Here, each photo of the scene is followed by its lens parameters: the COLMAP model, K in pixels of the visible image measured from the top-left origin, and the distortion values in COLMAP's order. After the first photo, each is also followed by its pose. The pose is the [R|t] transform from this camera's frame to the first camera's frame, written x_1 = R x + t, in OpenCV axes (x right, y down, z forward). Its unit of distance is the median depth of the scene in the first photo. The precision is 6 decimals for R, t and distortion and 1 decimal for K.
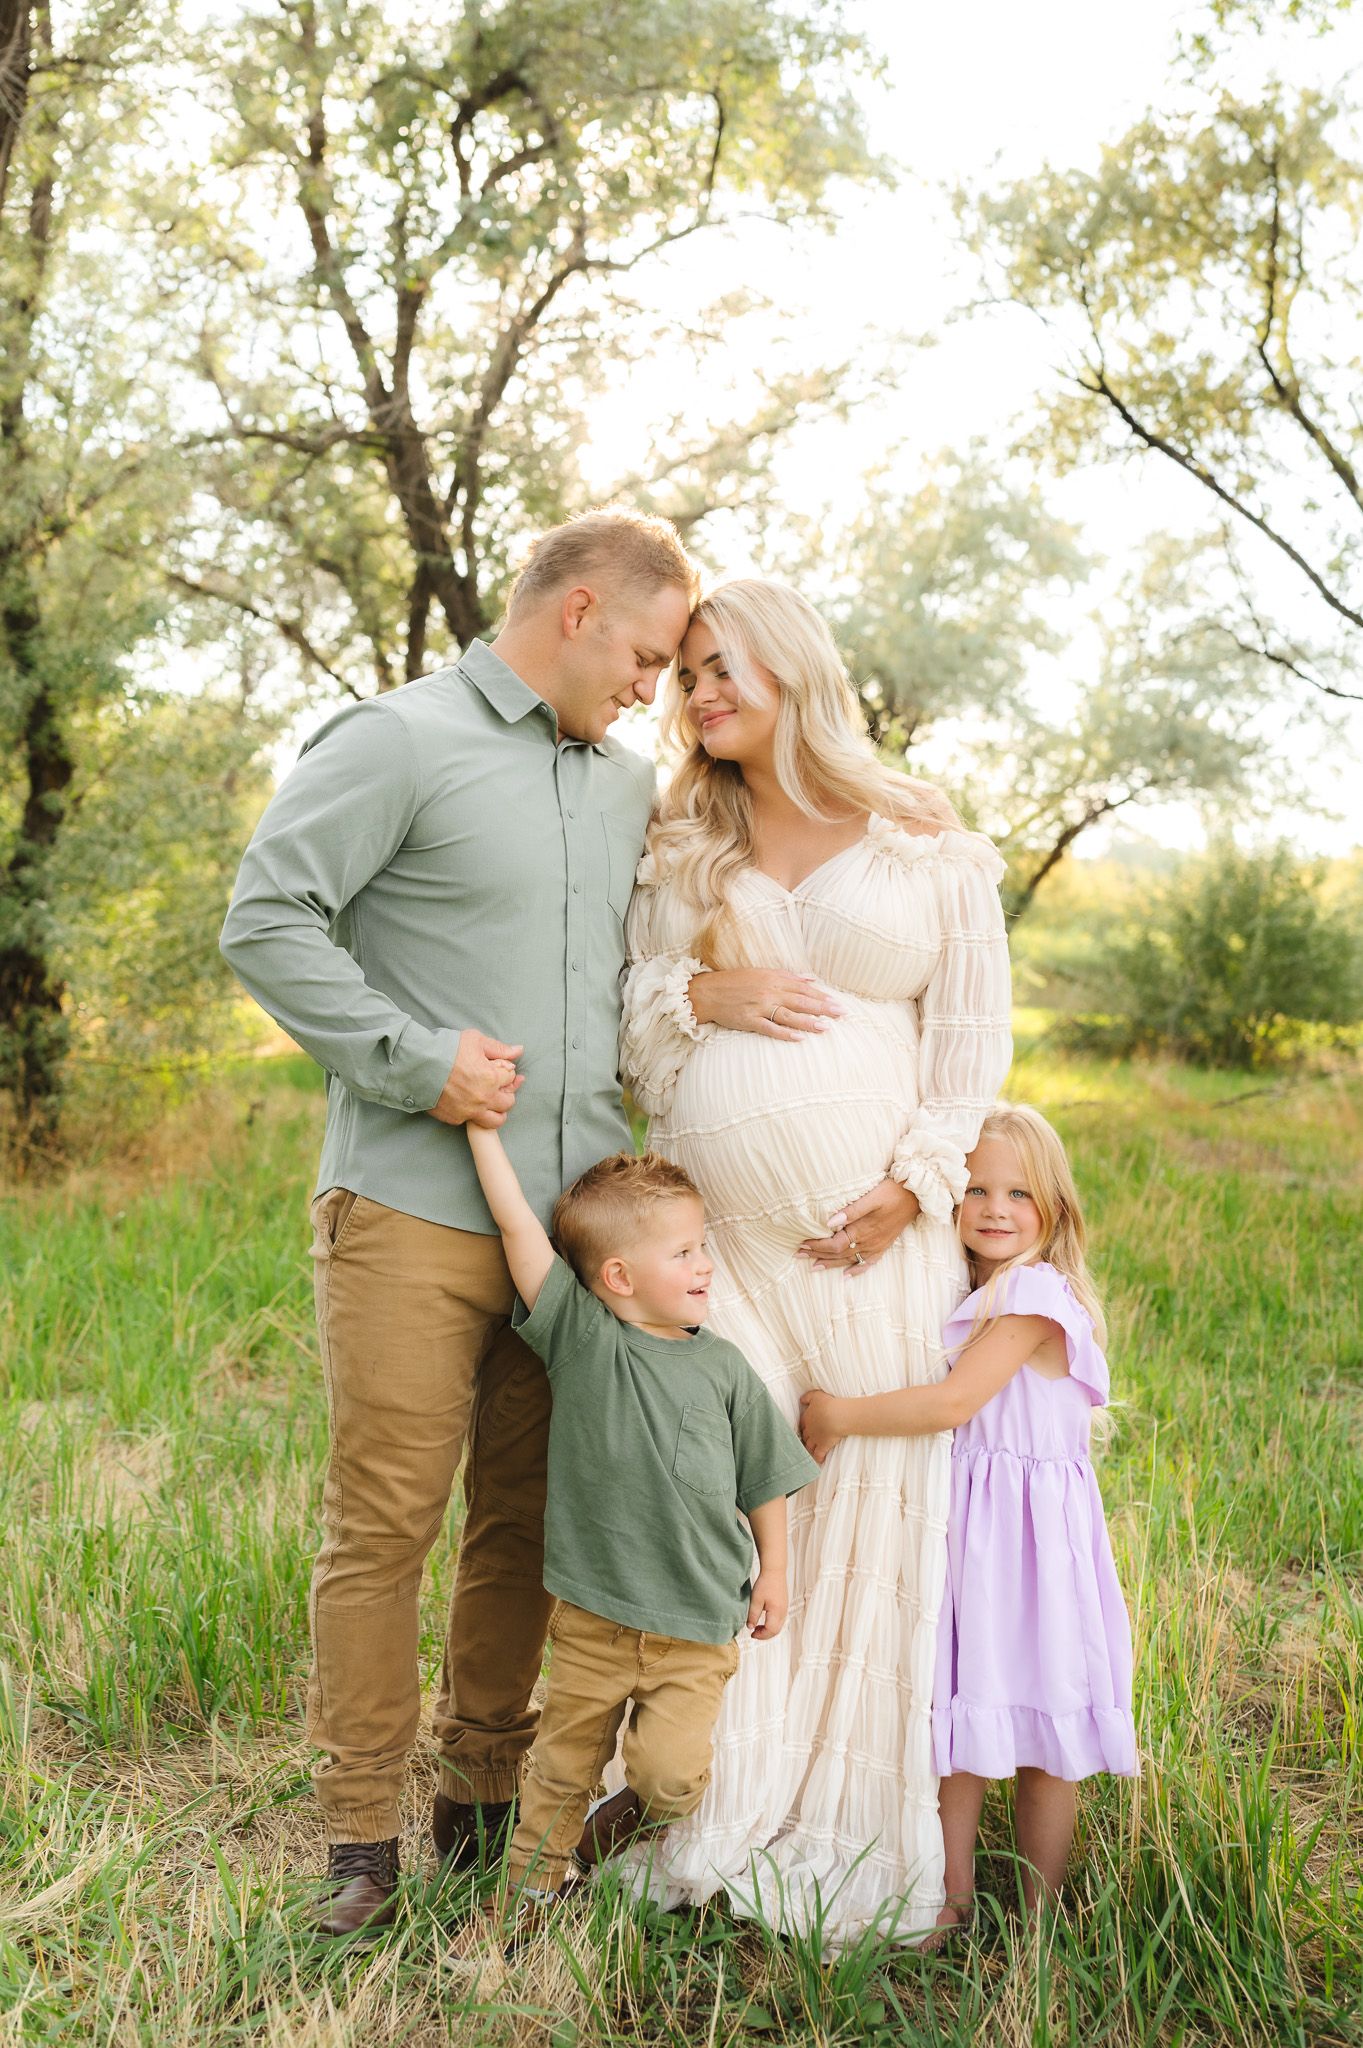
lens RADIAL K [[2336.3, 0, 681.5], [0, 2336.3, 1024.0], [0, 0, 1]] dist [-0.020895, -0.083748]
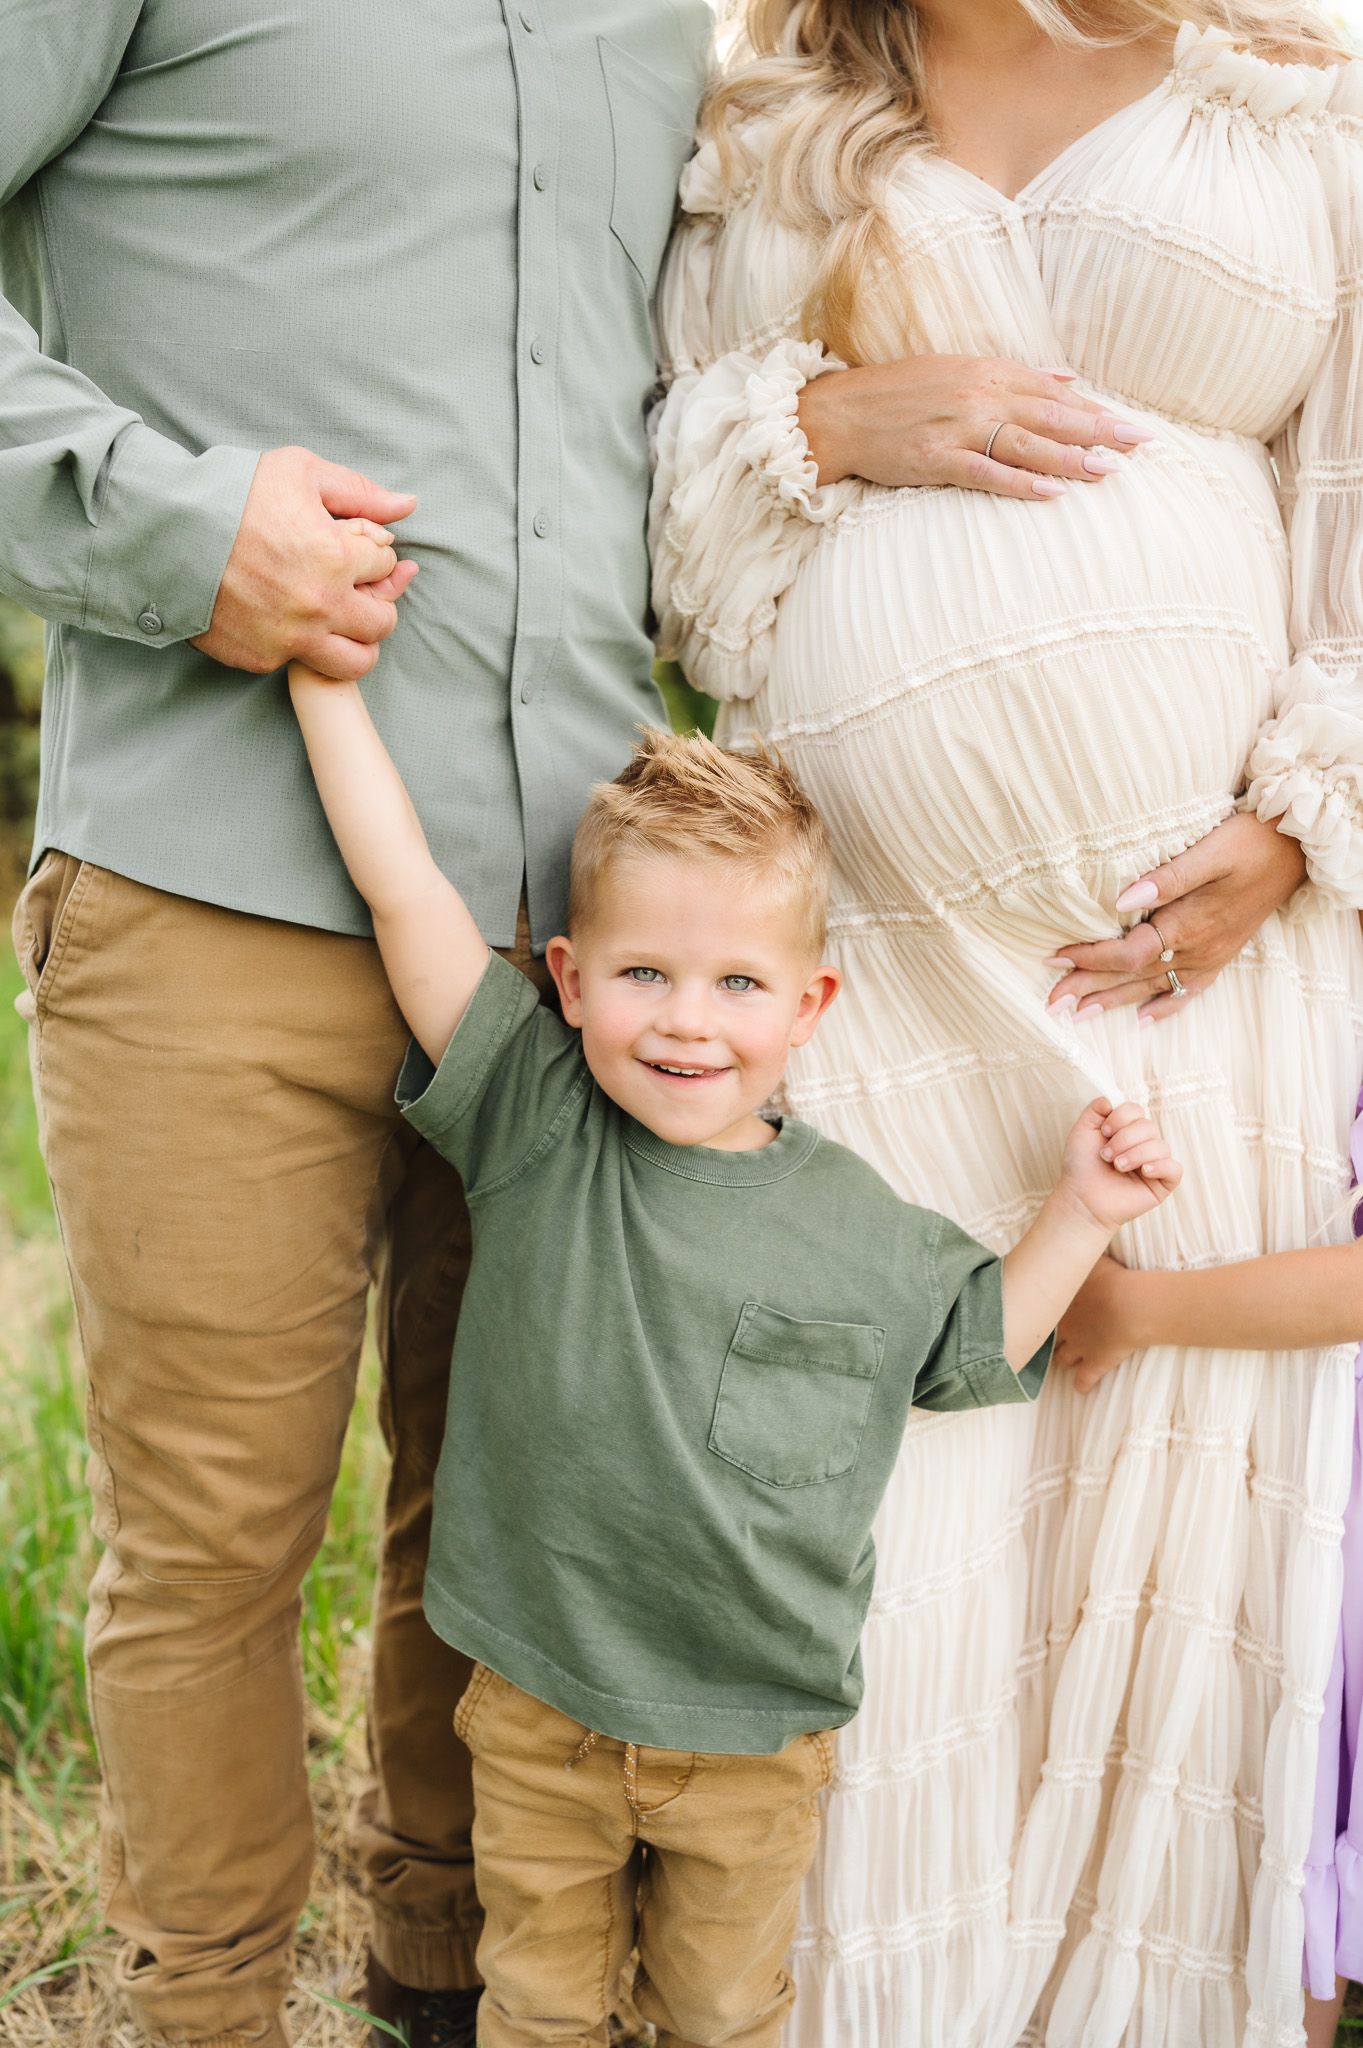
lens RADIAL K [[2342.7, 0, 777.1], [0, 2342.7, 1024.8], [0, 0, 1]] dist [-0.021541, -0.041337]
pose [[0.999421, -0.025346, 0.022702, -0.021621], [0.022798, 0.994084, 0.106198, 0.083559], [-0.025259, -0.105619, 0.994086, 0.776424]]
